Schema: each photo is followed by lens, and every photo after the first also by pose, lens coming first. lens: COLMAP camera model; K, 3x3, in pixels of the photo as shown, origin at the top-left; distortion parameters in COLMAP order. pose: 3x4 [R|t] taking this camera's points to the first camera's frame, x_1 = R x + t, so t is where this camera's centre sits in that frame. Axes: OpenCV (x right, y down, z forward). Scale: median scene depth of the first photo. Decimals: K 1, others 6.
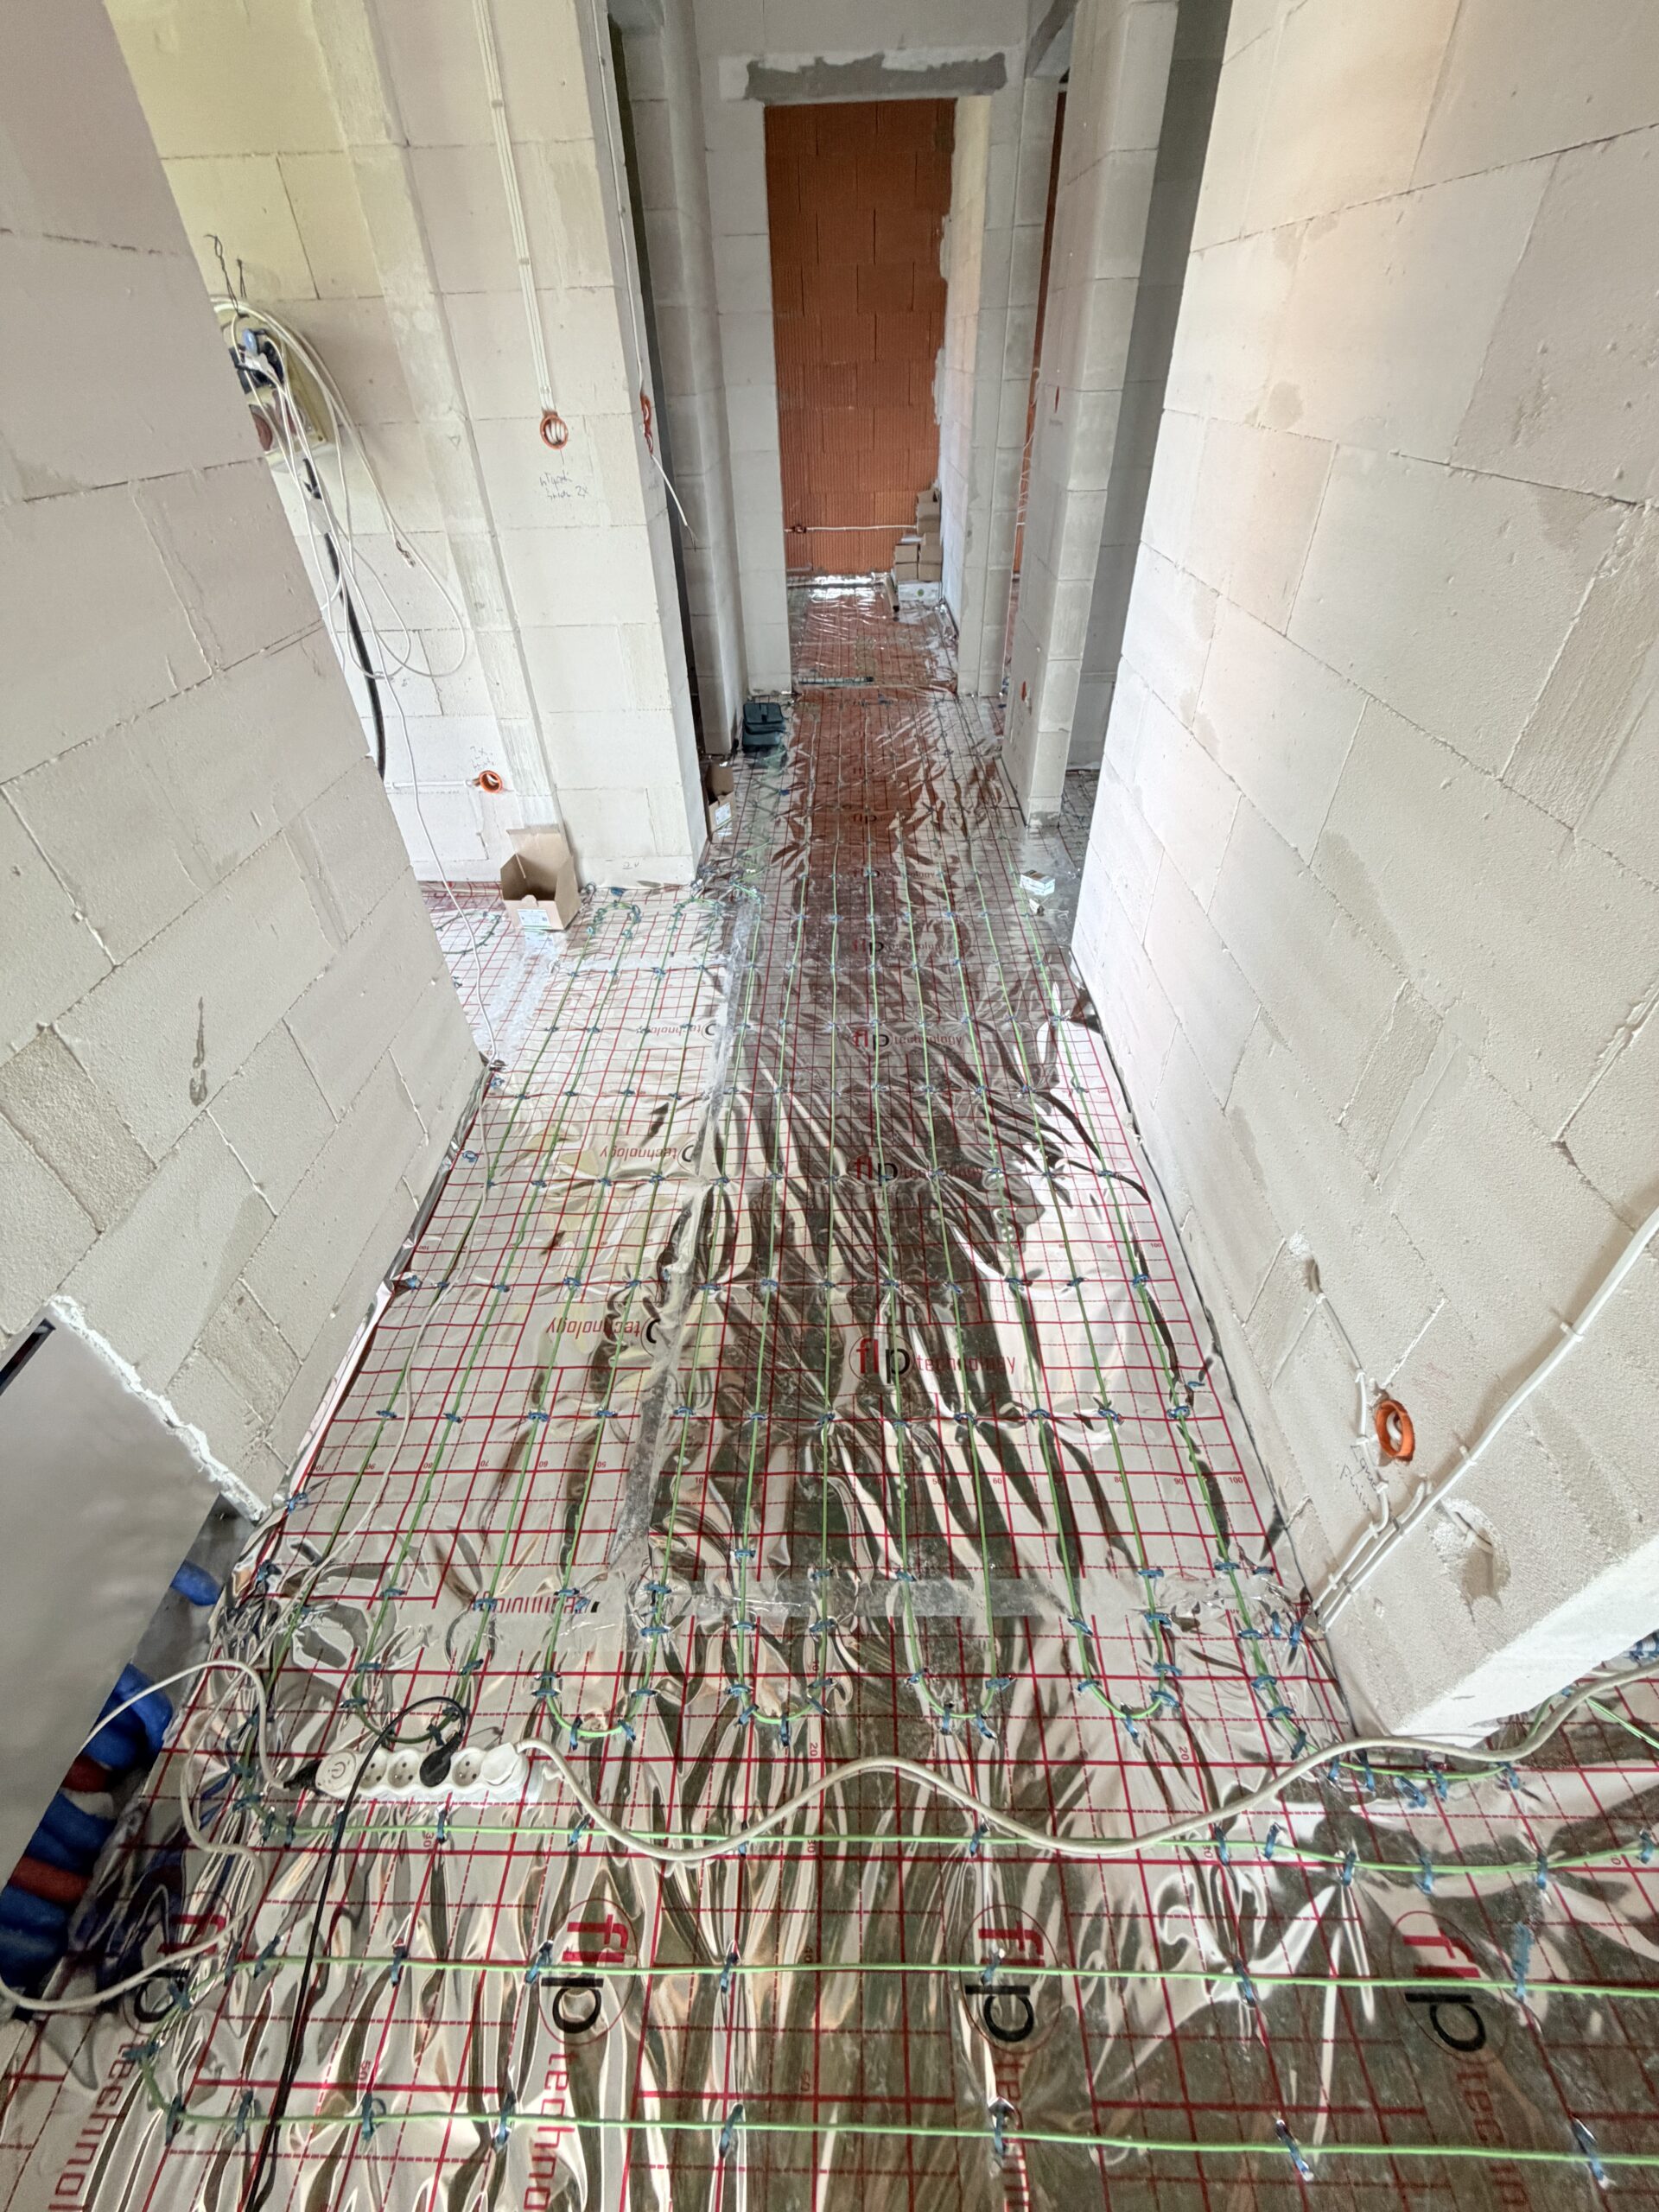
lens RADIAL K [[881.5, 0, 832.2], [0, 881.5, 1099.6], [0, 0, 1]] dist [0.000584, -0.000035]
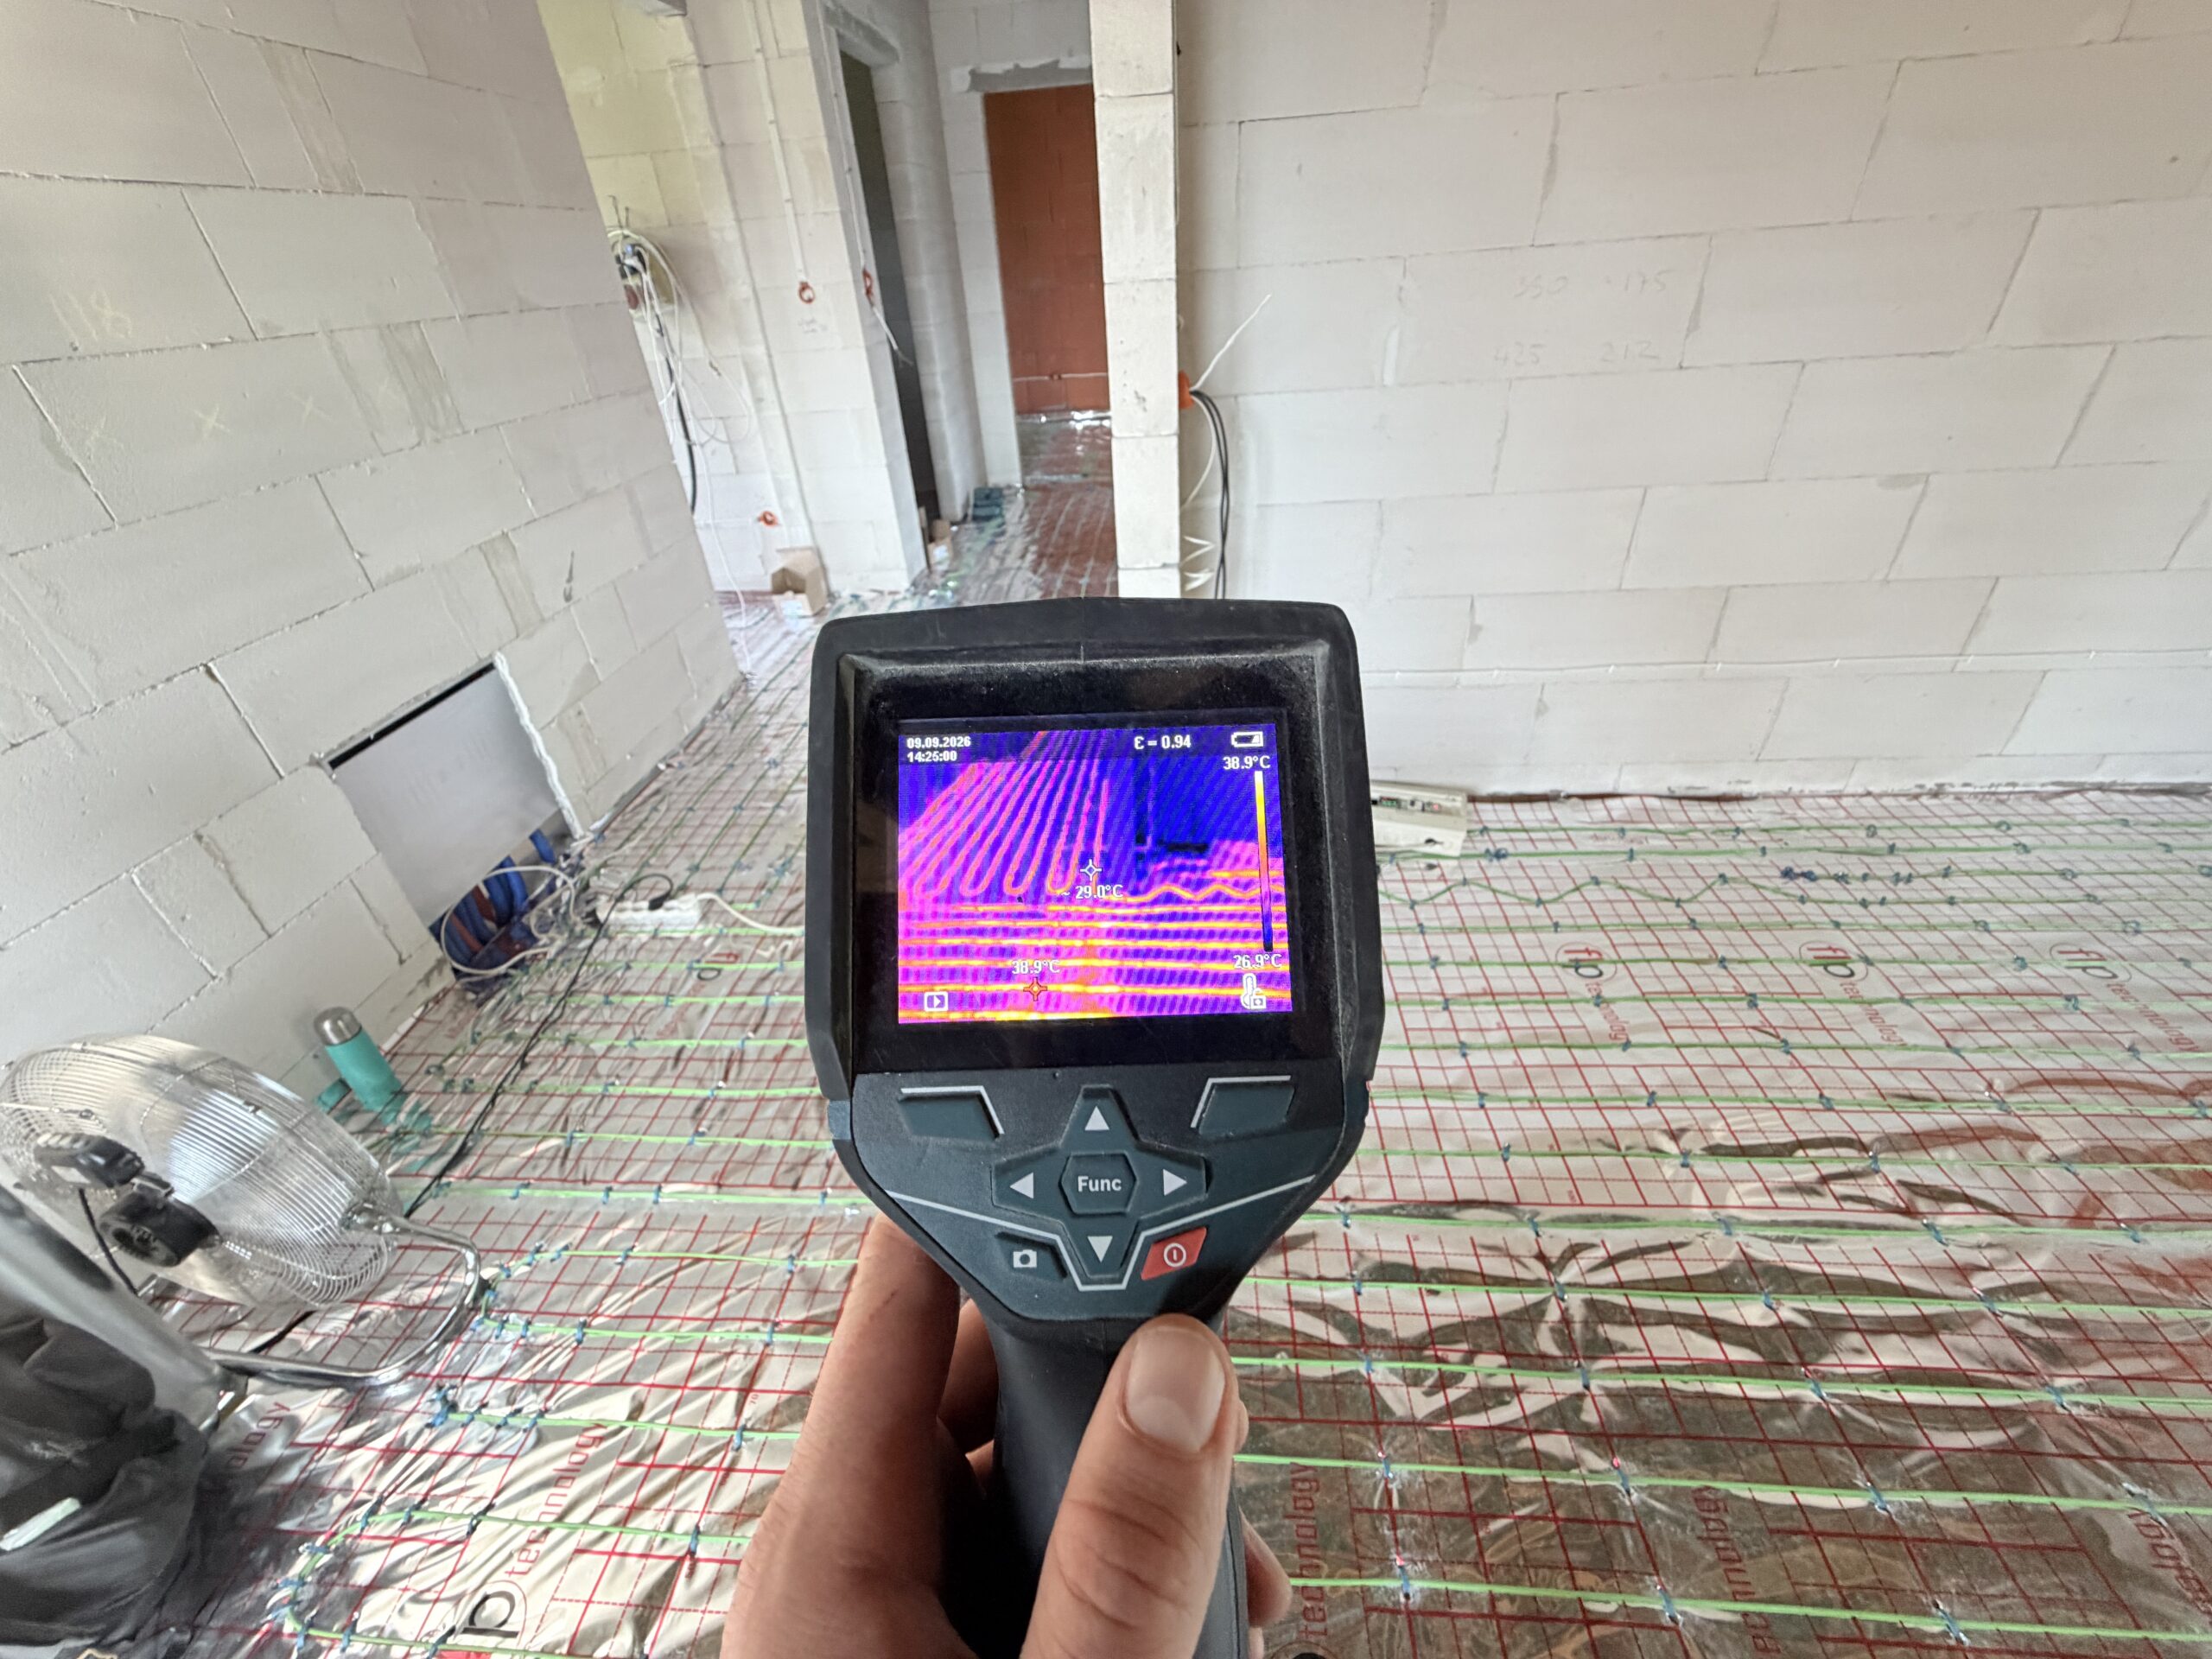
lens RADIAL K [[881.5, 0, 1097.7], [0, 881.5, 823.9], [0, 0, 1]] dist [0.000584, -0.000035]
pose [[0.997609, -0.000820, -0.069103, 0.299678], [-0.008007, 0.991824, -0.127365, 0.374243], [0.068642, 0.127614, 0.989446, -0.402431]]
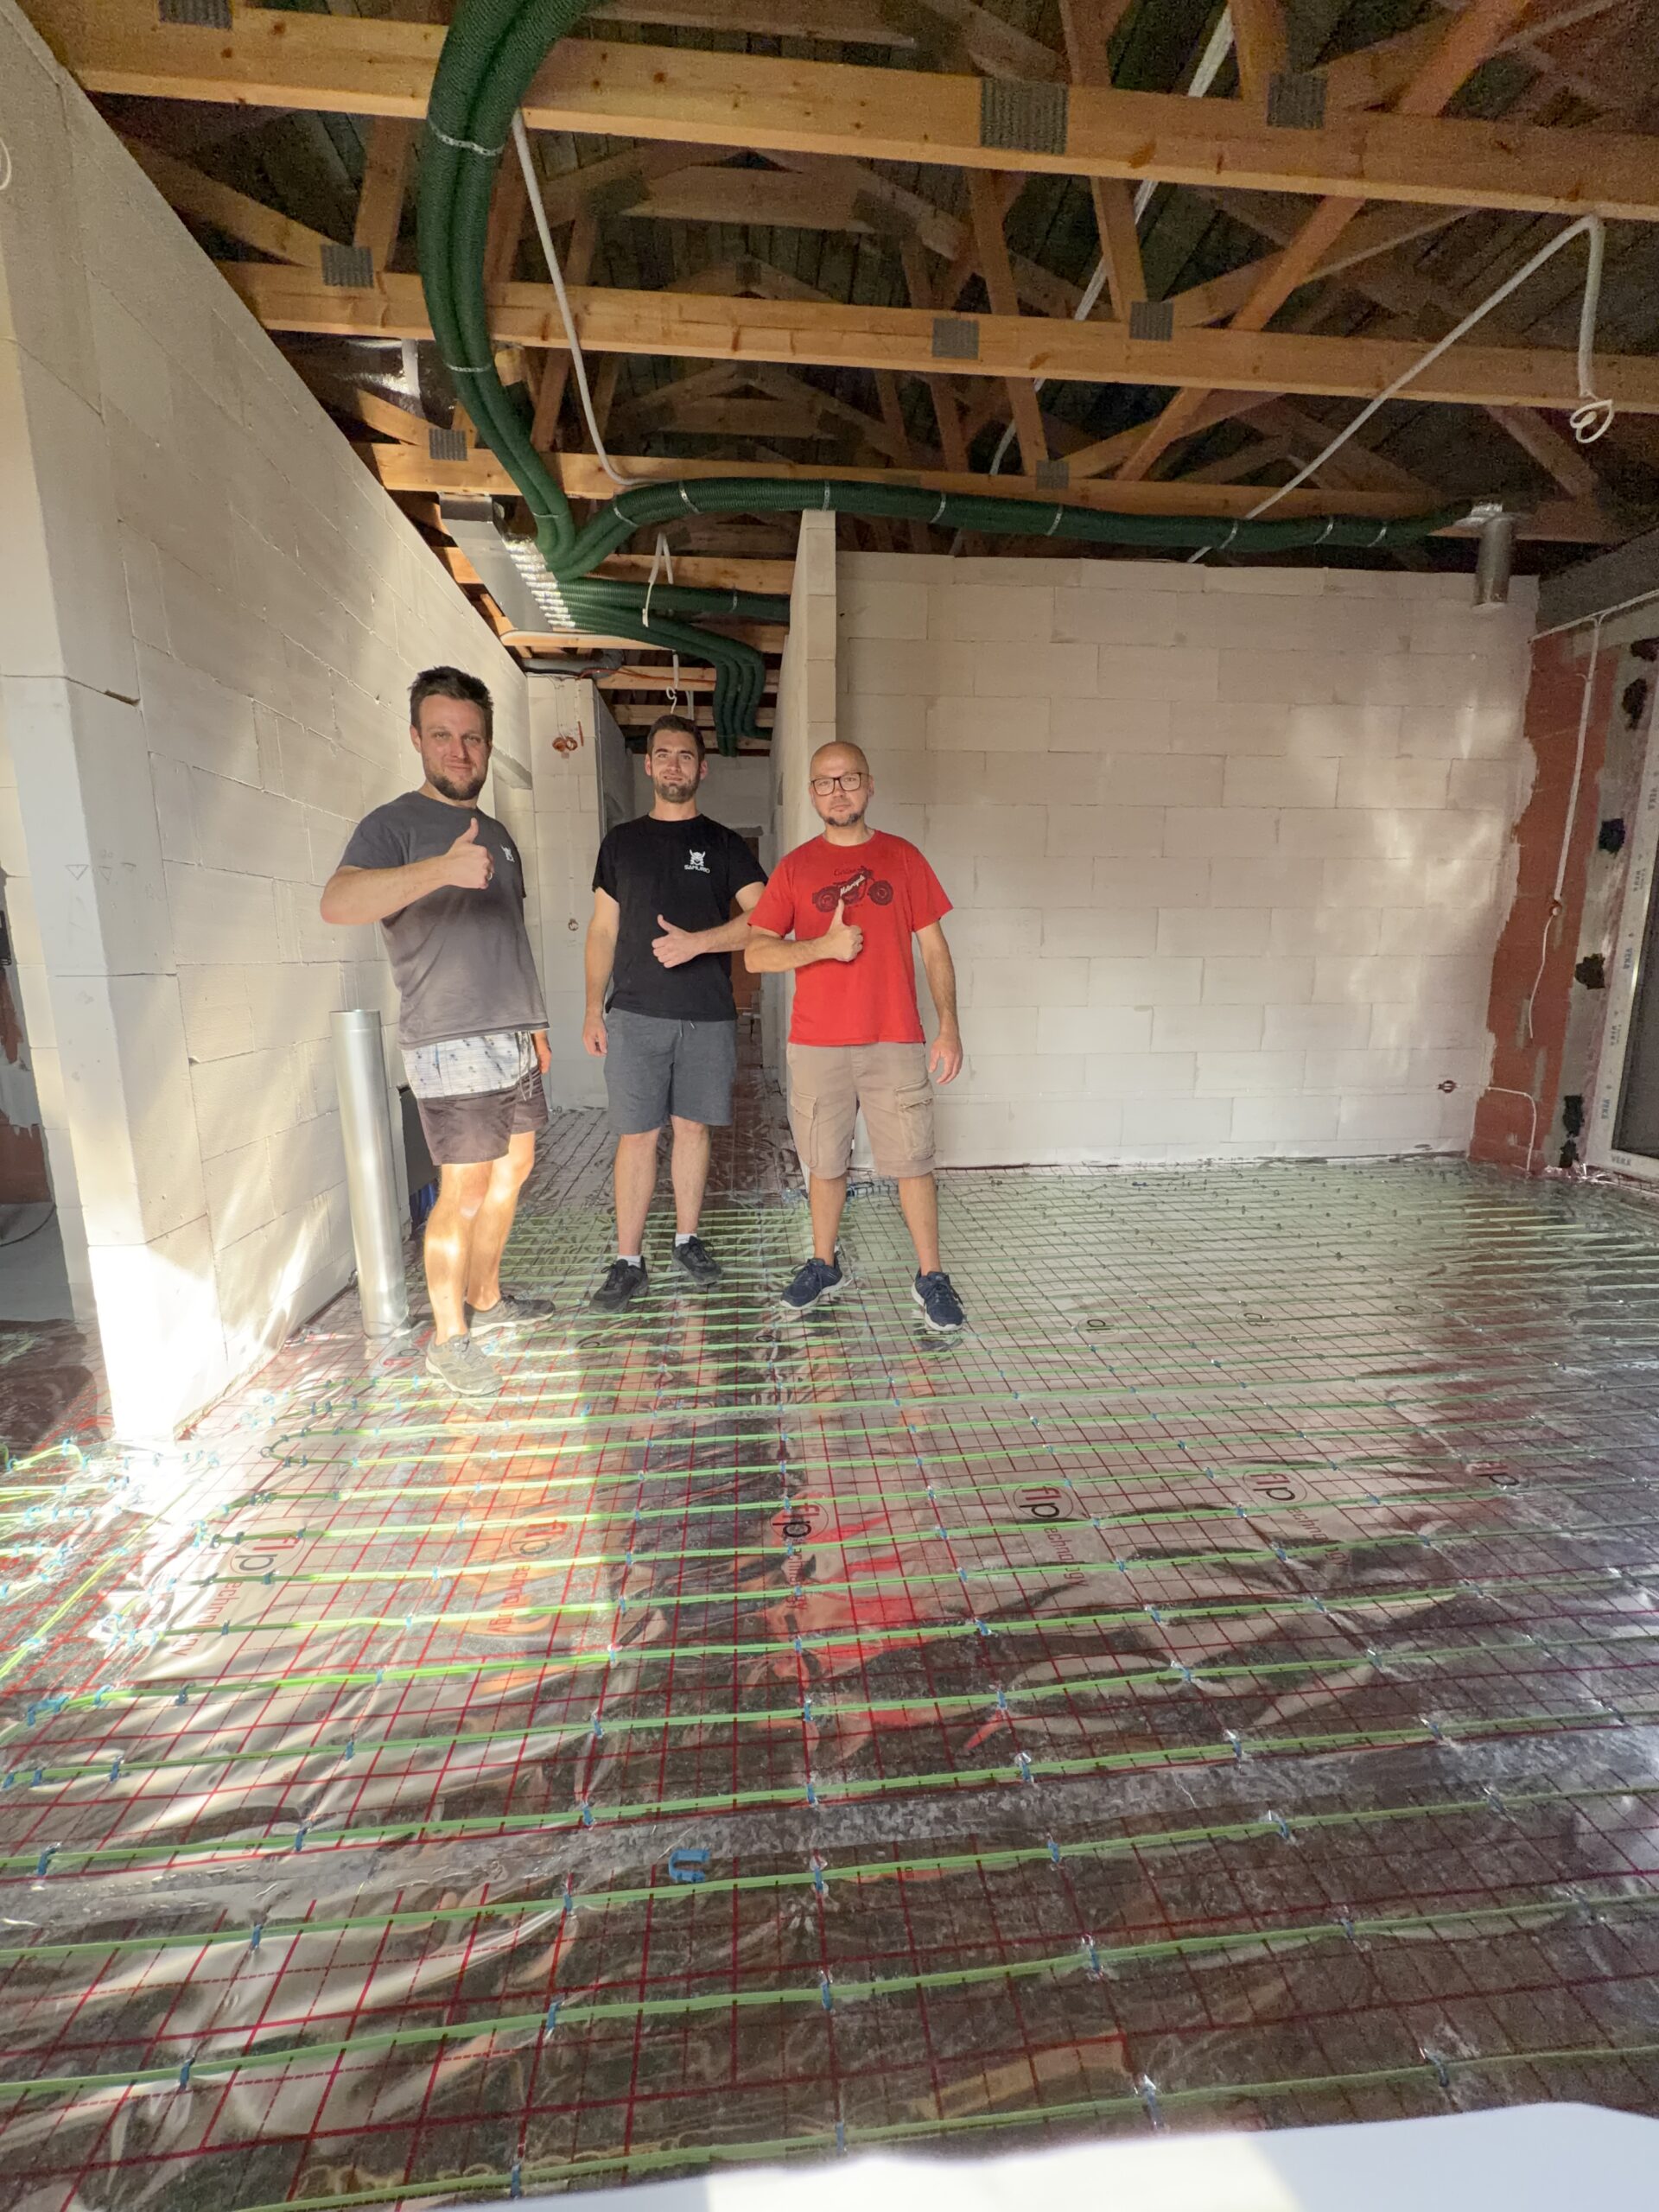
lens RADIAL K [[881.2, 0, 825.8], [0, 881.2, 1106.6], [0, 0, 1]] dist [-0.004207, -0.000304]
pose [[0.993504, 0.001032, 0.113789, 0.123883], [0.057138, 0.860241, -0.506676, 0.996805], [-0.098409, 0.509887, 0.854594, -0.966715]]
